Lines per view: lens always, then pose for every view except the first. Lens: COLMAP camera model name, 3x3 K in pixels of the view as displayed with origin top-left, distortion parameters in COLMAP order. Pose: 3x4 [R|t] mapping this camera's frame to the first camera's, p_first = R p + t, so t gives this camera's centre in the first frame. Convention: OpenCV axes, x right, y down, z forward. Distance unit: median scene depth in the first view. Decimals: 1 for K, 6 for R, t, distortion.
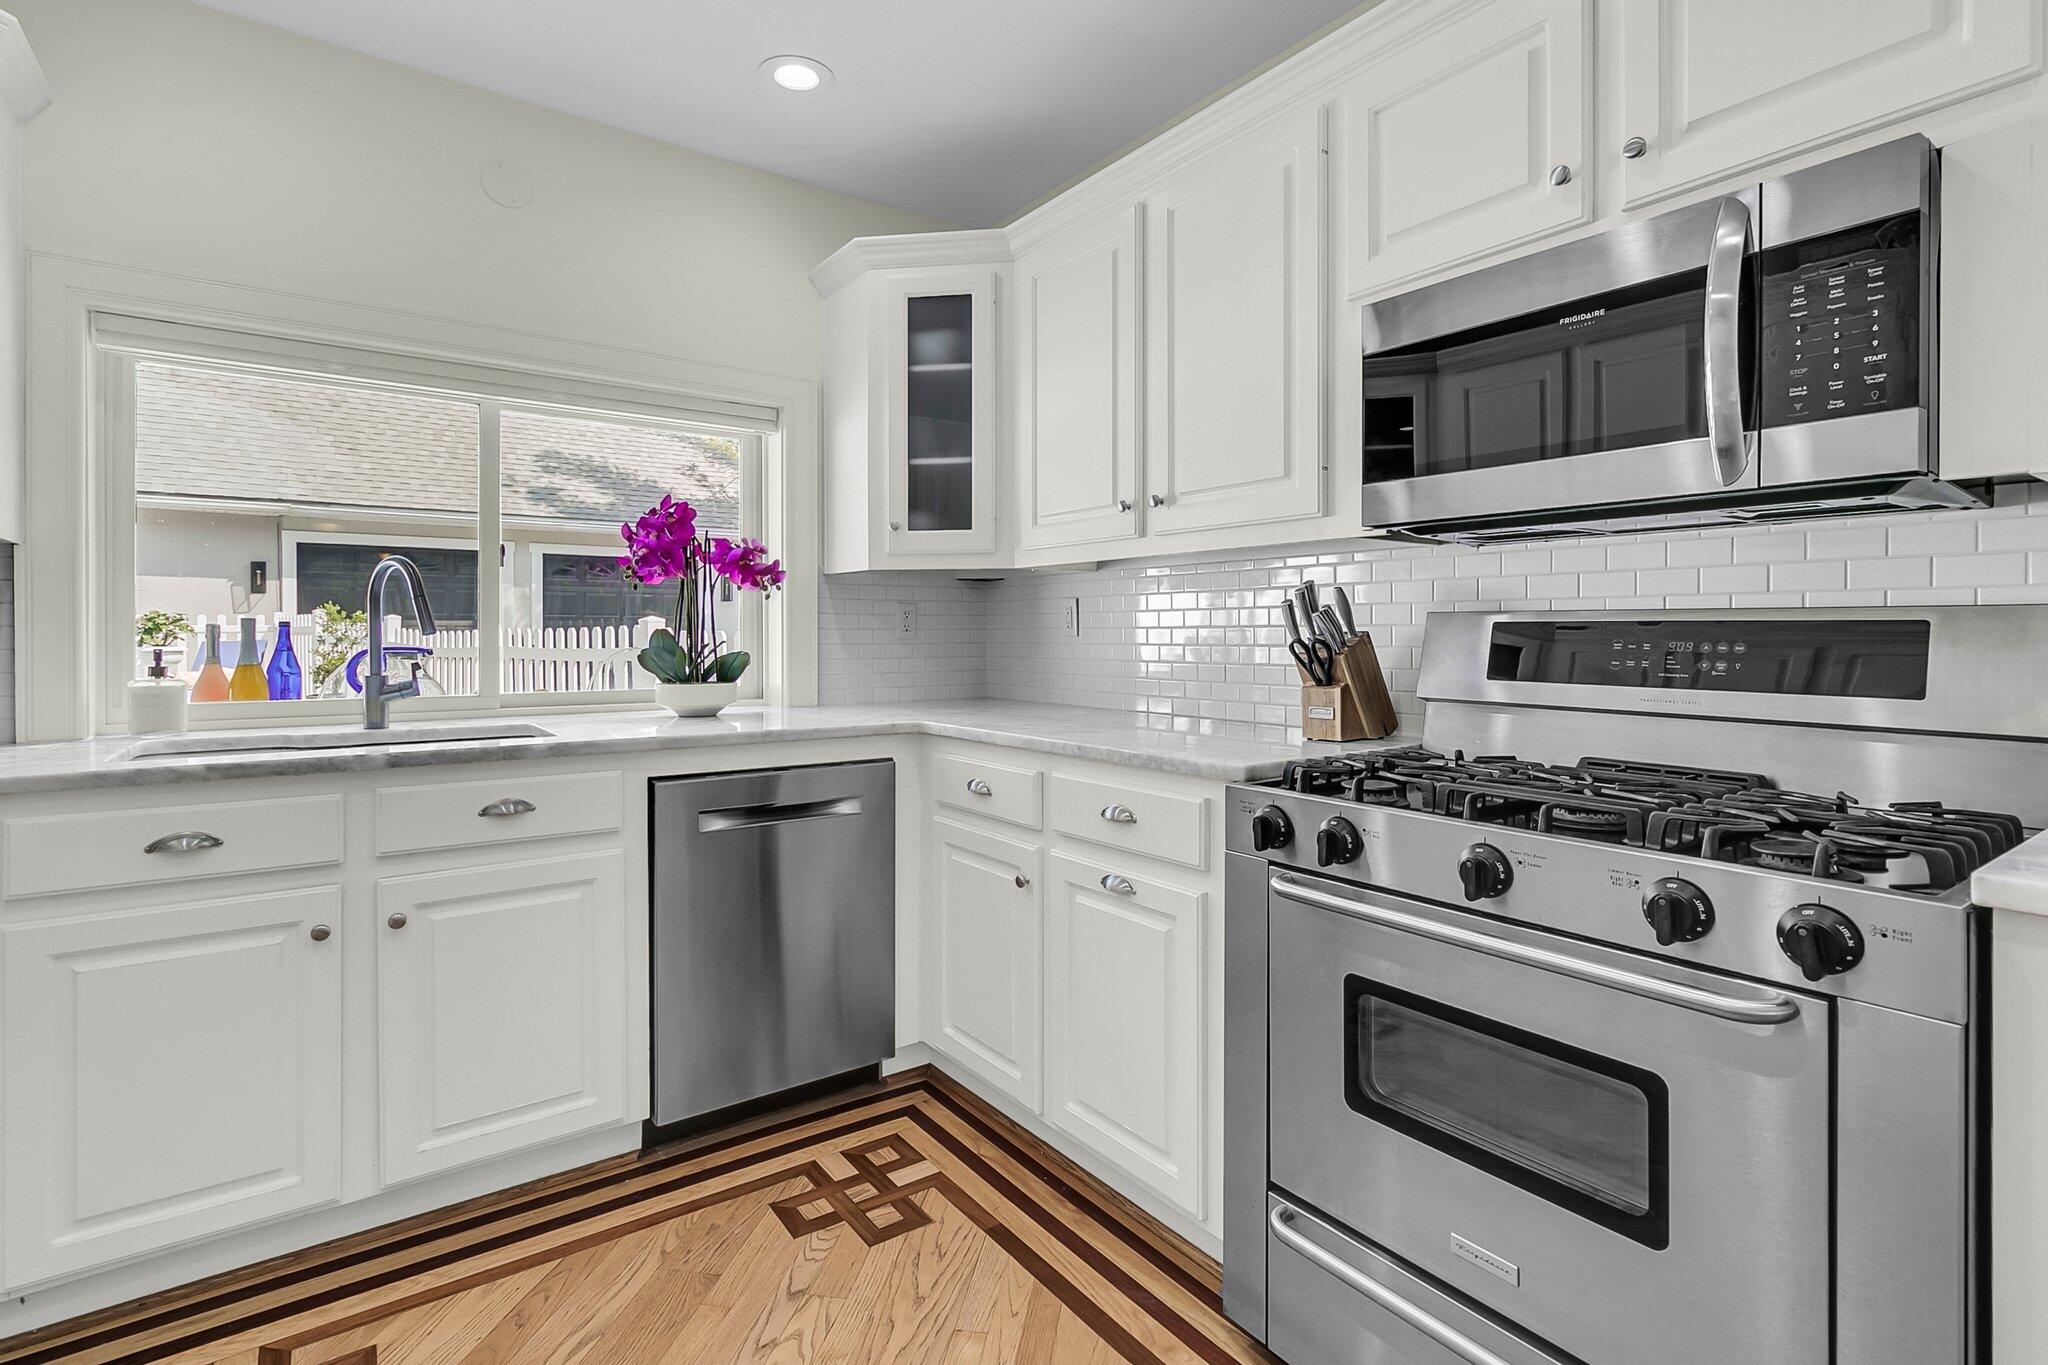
lens RADIAL K [[974.9, 0, 1034.0], [0, 974.9, 637.8], [0, 0, 1]] dist [0.001102, -0.000213]
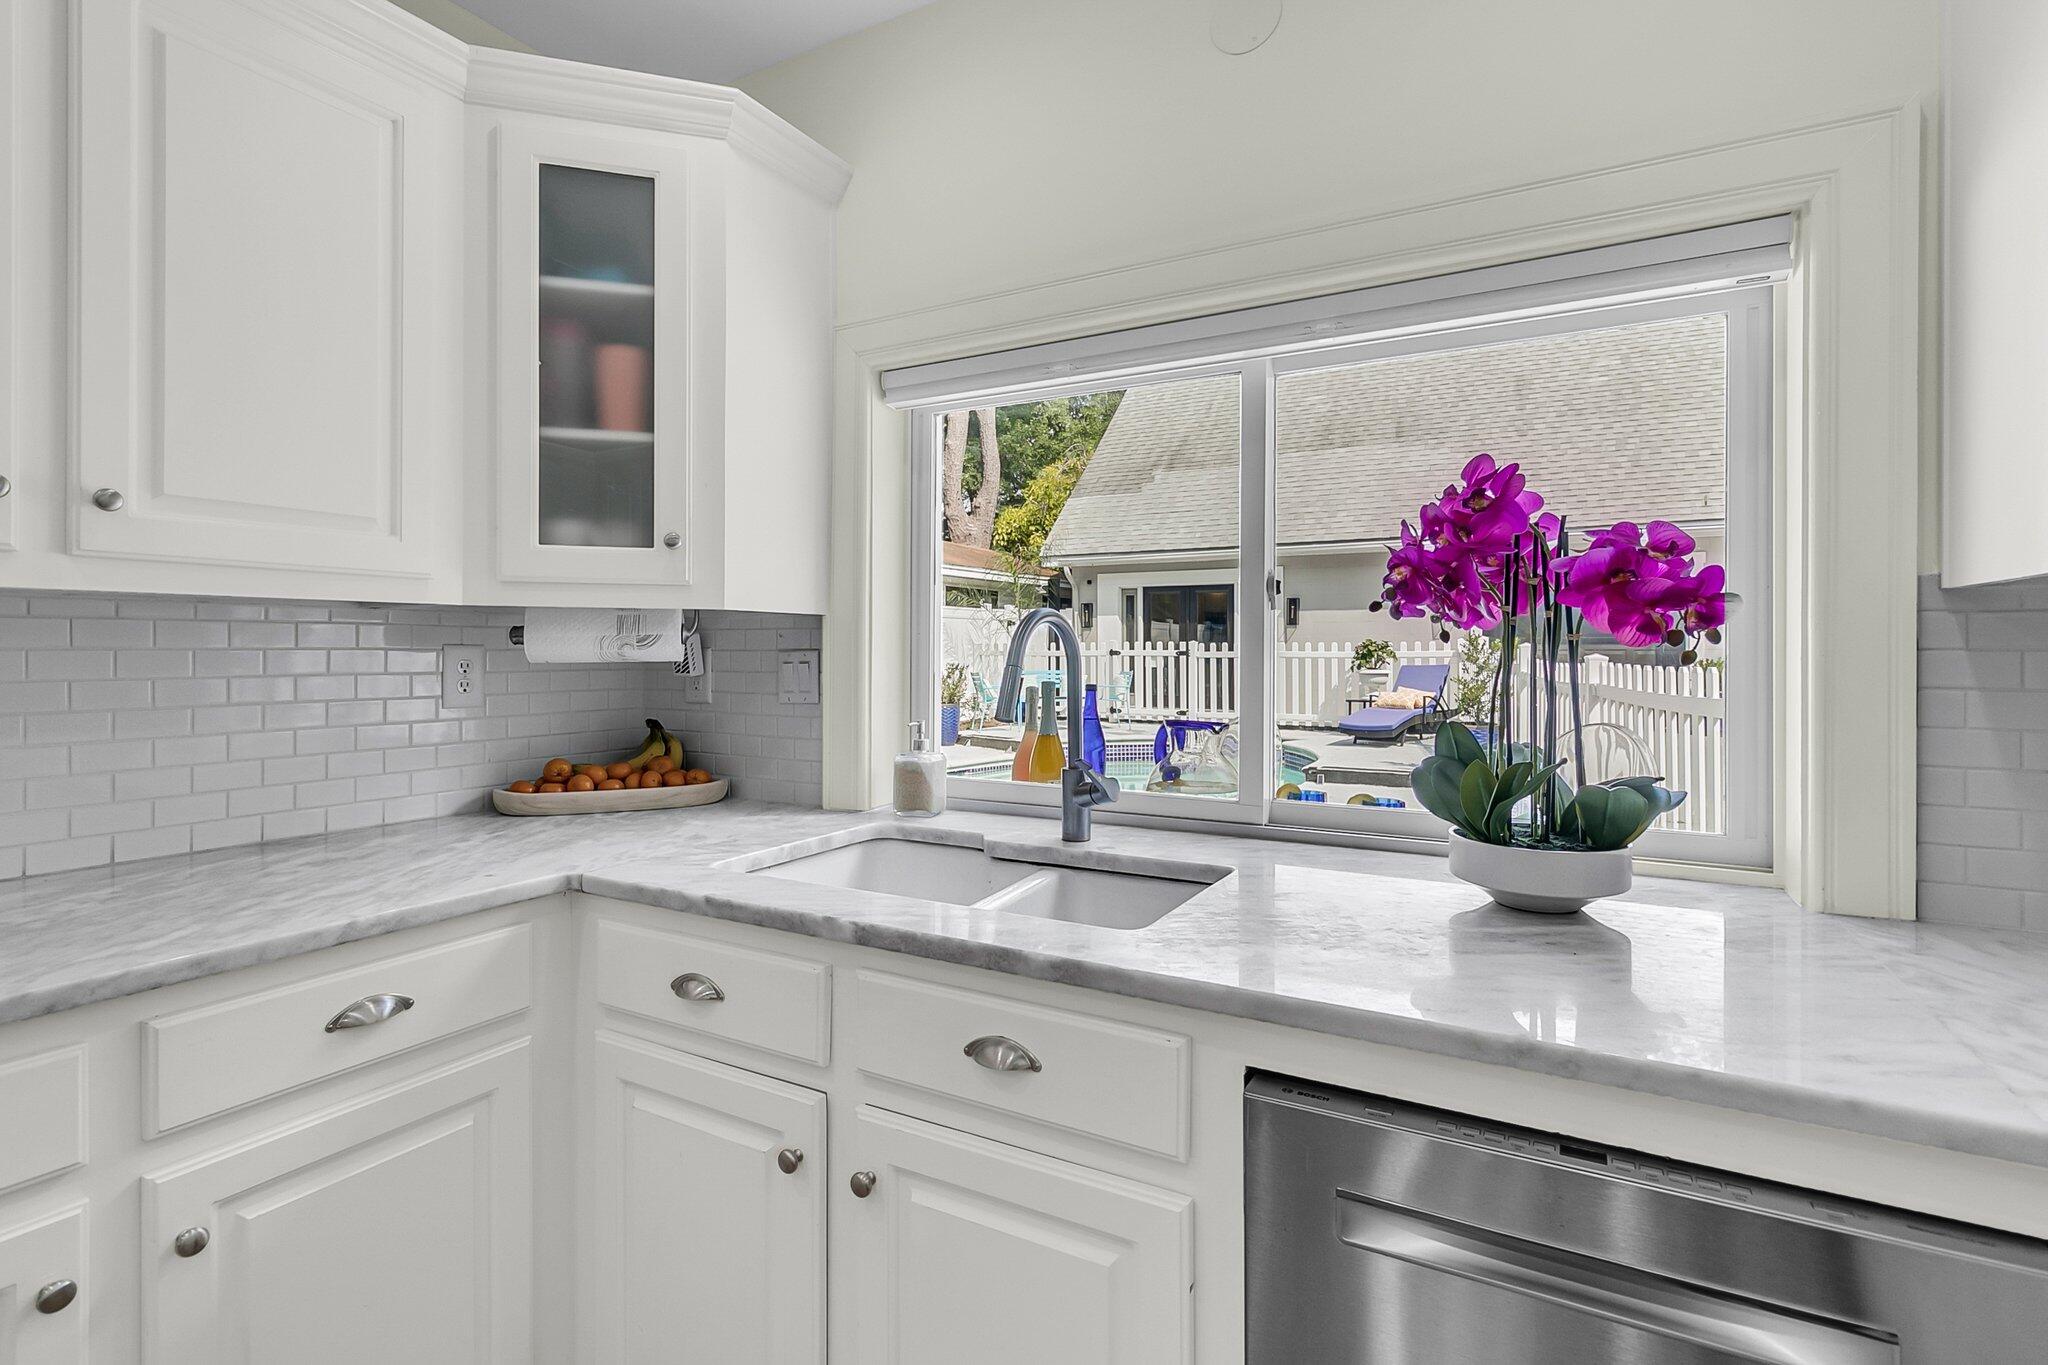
lens RADIAL K [[980.3, 0, 1023.4], [0, 980.3, 652.0], [0, 0, 1]] dist [0.002664, 0.000640]
pose [[0.412787, 0.001218, -0.910827, -0.009682], [-0.003160, 0.999995, -0.000095, -0.044621], [0.910822, 0.002918, 0.412788, 0.581008]]
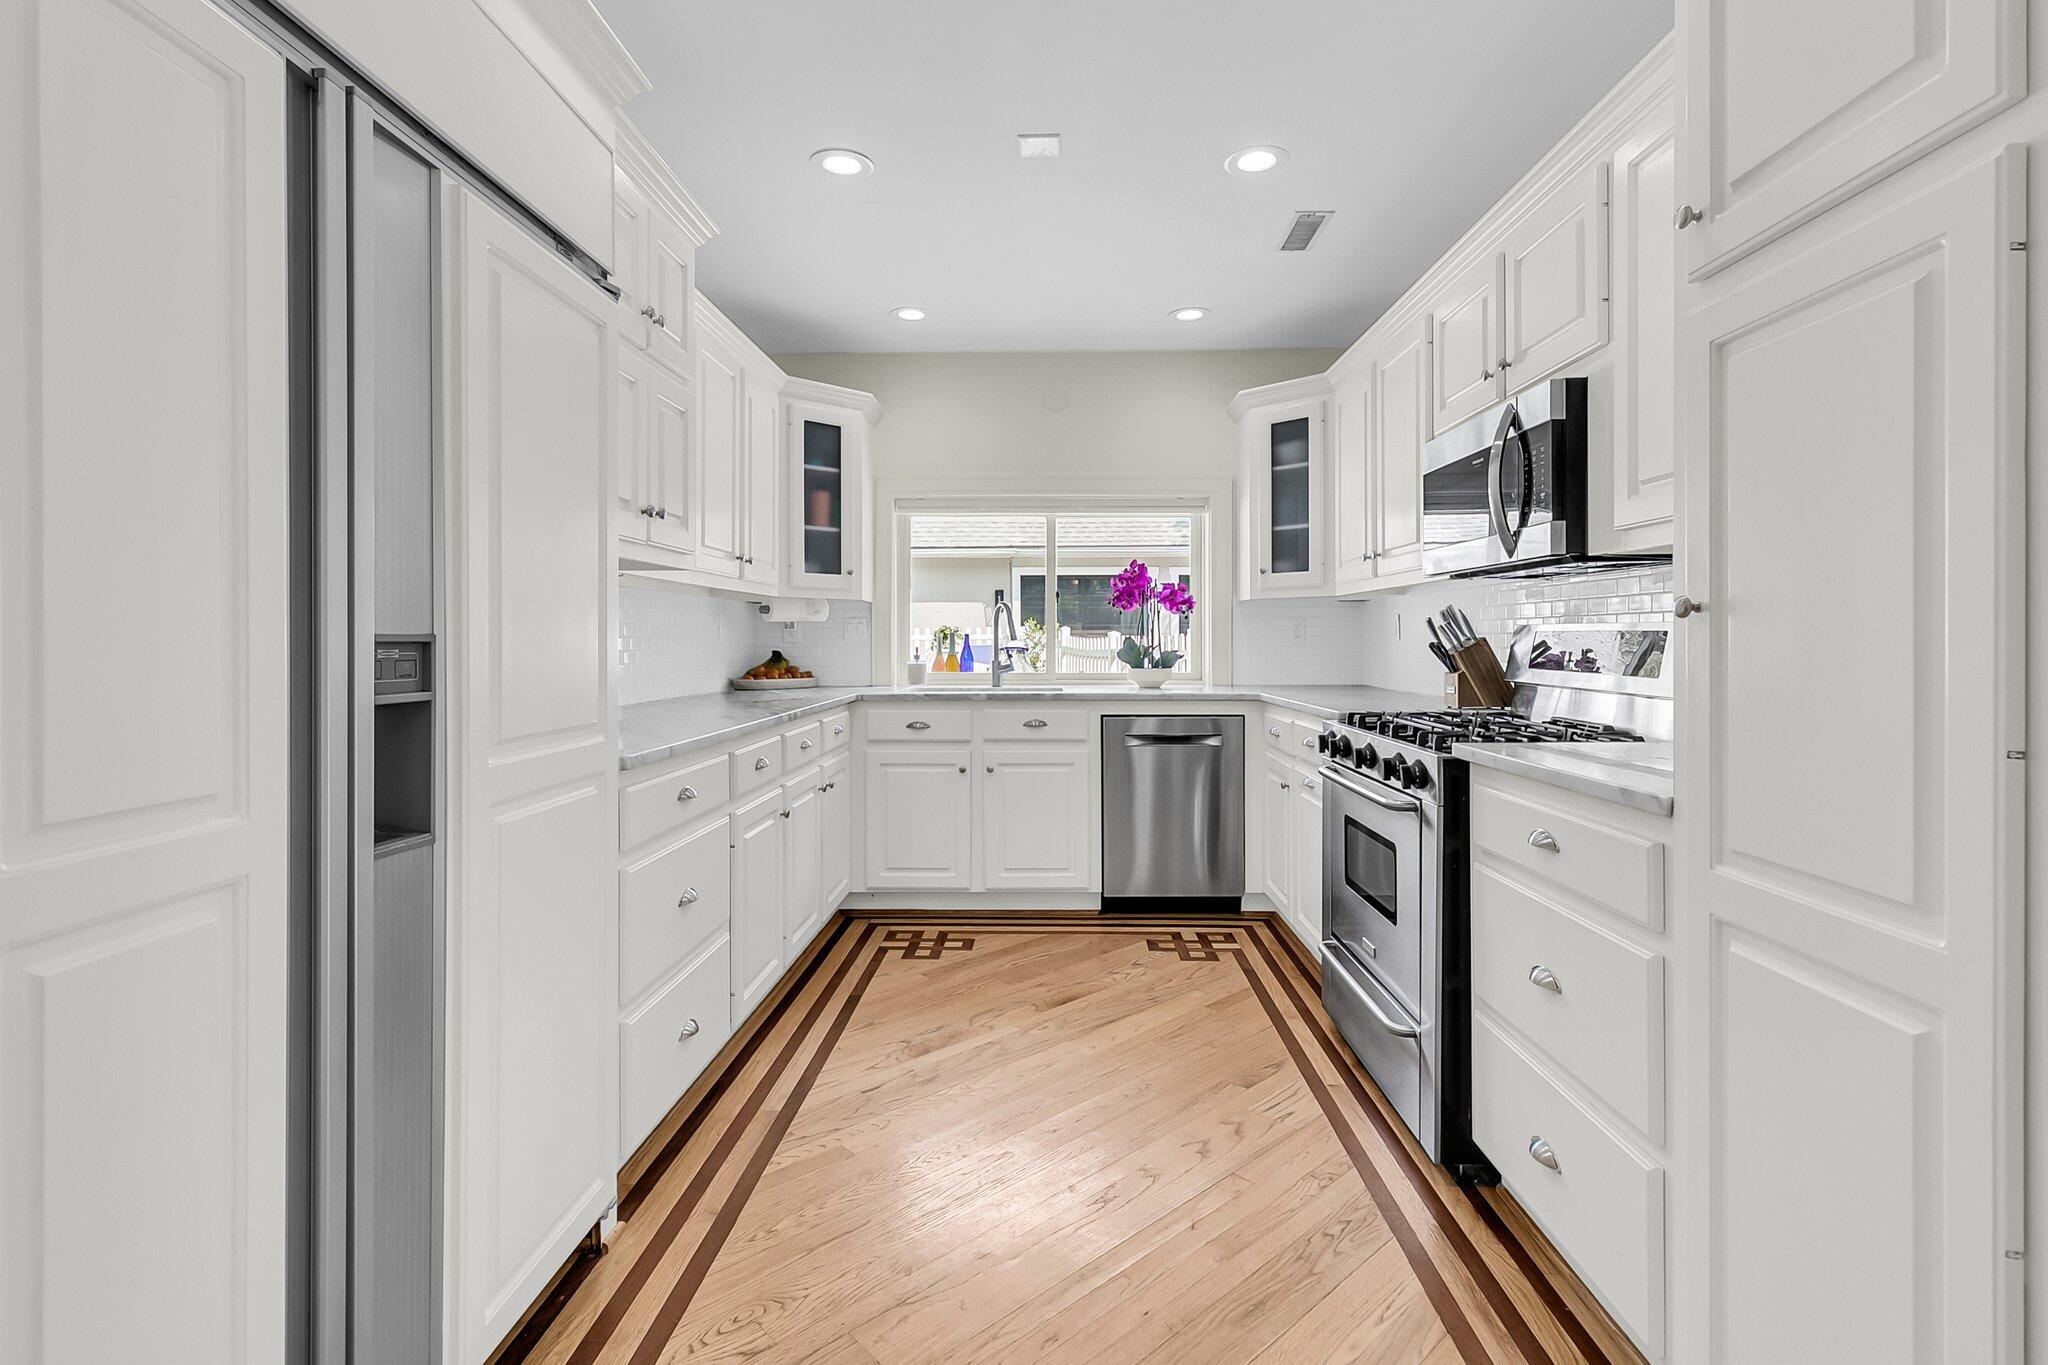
lens RADIAL K [[974.9, 0, 1034.0], [0, 974.9, 637.8], [0, 0, 1]] dist [0.001102, -0.000213]
pose [[0.793564, -0.003551, -0.608476, 0.547858], [-0.000102, 0.999982, -0.005969, 0.003336], [0.608487, 0.004799, 0.793550, -0.494794]]
